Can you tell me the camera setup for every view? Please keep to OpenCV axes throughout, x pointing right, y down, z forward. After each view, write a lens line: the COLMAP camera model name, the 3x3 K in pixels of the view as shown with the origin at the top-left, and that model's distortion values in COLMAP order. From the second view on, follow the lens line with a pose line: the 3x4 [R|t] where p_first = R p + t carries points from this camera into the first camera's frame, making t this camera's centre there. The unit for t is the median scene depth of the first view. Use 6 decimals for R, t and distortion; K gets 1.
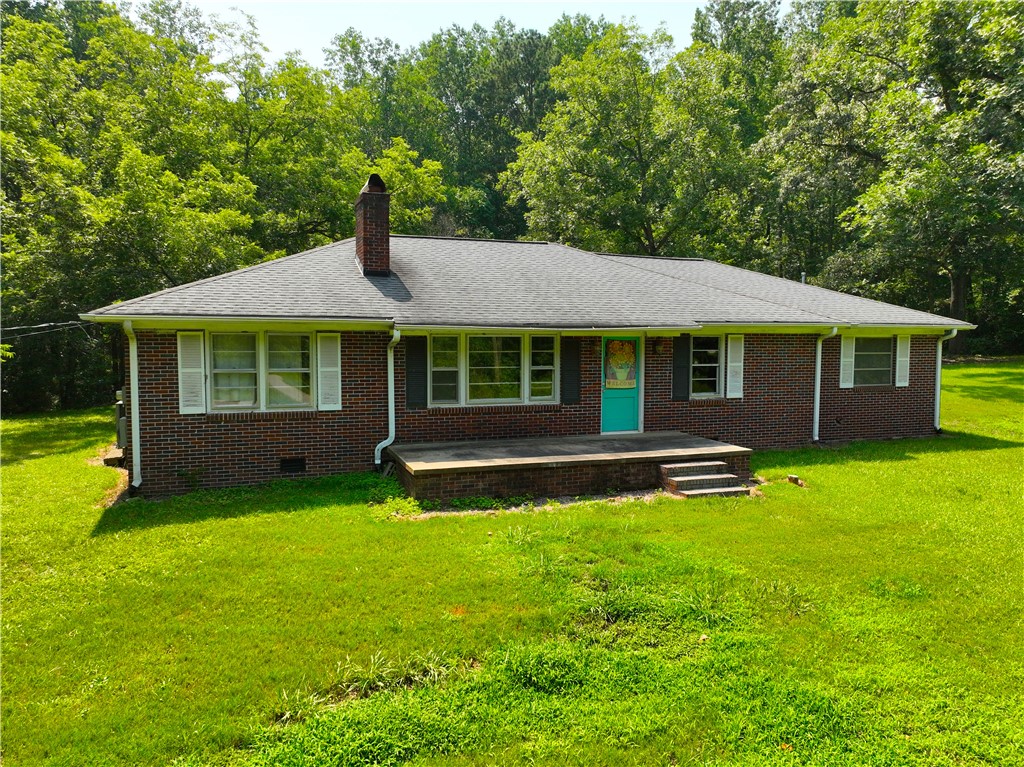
lens RADIAL K [[755.6, 0, 512.0], [0, 755.6, 383.5], [0, 0, 1]] dist [-0.004436, 0.029785]
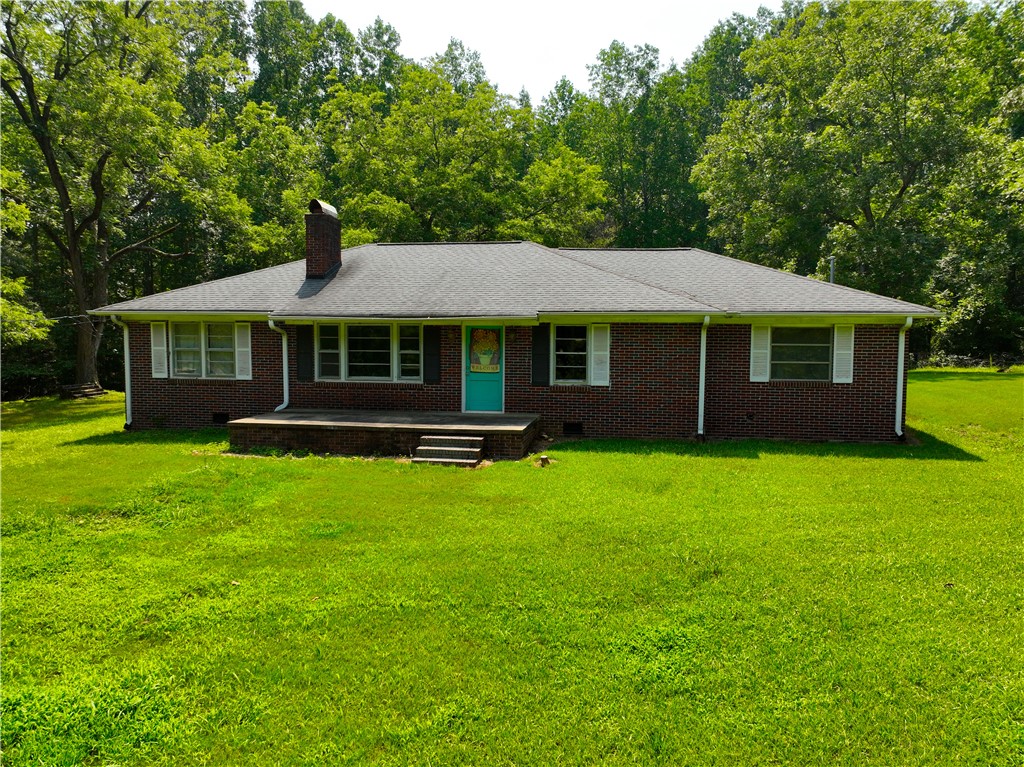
lens RADIAL K [[757.2, 0, 524.5], [0, 757.2, 382.8], [0, 0, 1]] dist [0.006520, 0.002859]
pose [[0.866854, 0.034893, -0.497340, 0.656205], [-0.034257, 0.999359, 0.010405, 0.007148], [0.497384, 0.008018, 0.867493, 0.053874]]
